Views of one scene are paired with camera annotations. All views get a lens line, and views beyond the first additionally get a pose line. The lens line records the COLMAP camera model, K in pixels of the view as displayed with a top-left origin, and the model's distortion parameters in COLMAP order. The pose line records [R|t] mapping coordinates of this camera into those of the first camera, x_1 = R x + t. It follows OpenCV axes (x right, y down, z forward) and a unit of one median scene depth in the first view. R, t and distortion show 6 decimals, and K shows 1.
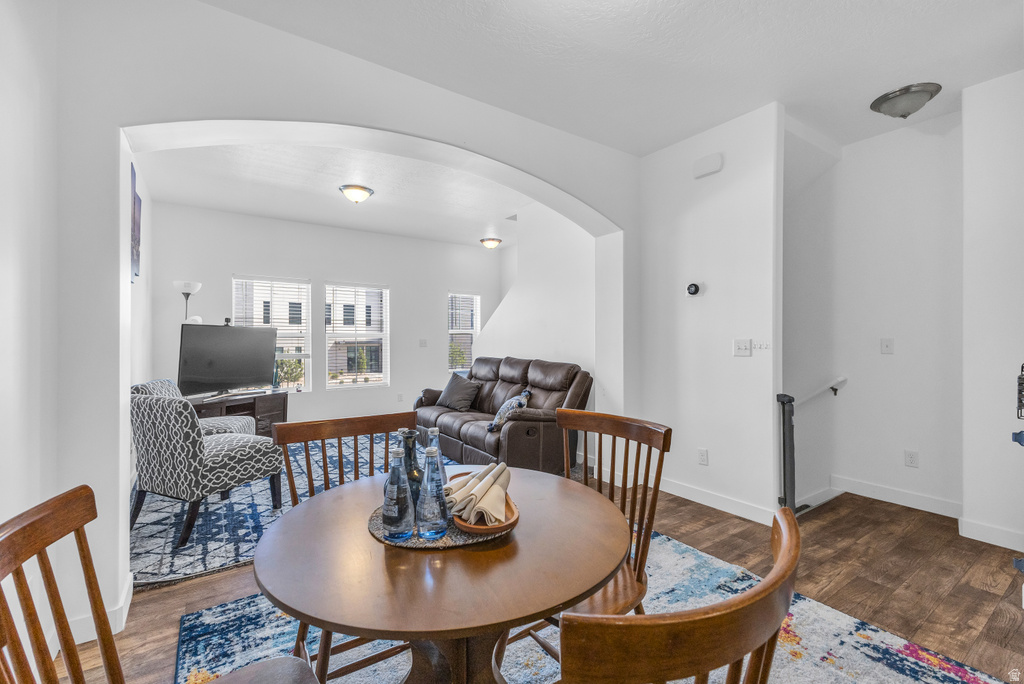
lens RADIAL K [[448.5, 0, 515.7], [0, 448.5, 339.3], [0, 0, 1]] dist [0.014002, -0.000755]
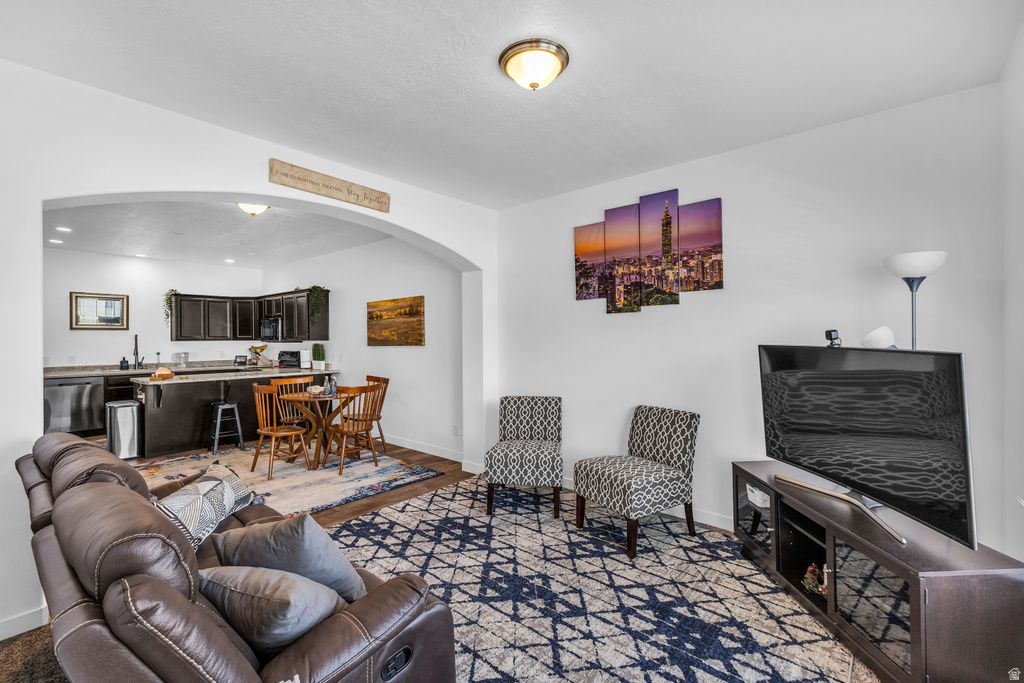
lens RADIAL K [[448.5, 0, 515.0], [0, 448.5, 338.0], [0, 0, 1]] dist [0.014002, -0.000755]
pose [[-0.966794, 0.008433, -0.255417, -0.203886], [0.007039, 0.999955, 0.006373, -0.045148], [0.255459, 0.004364, -0.966810, 1.378094]]
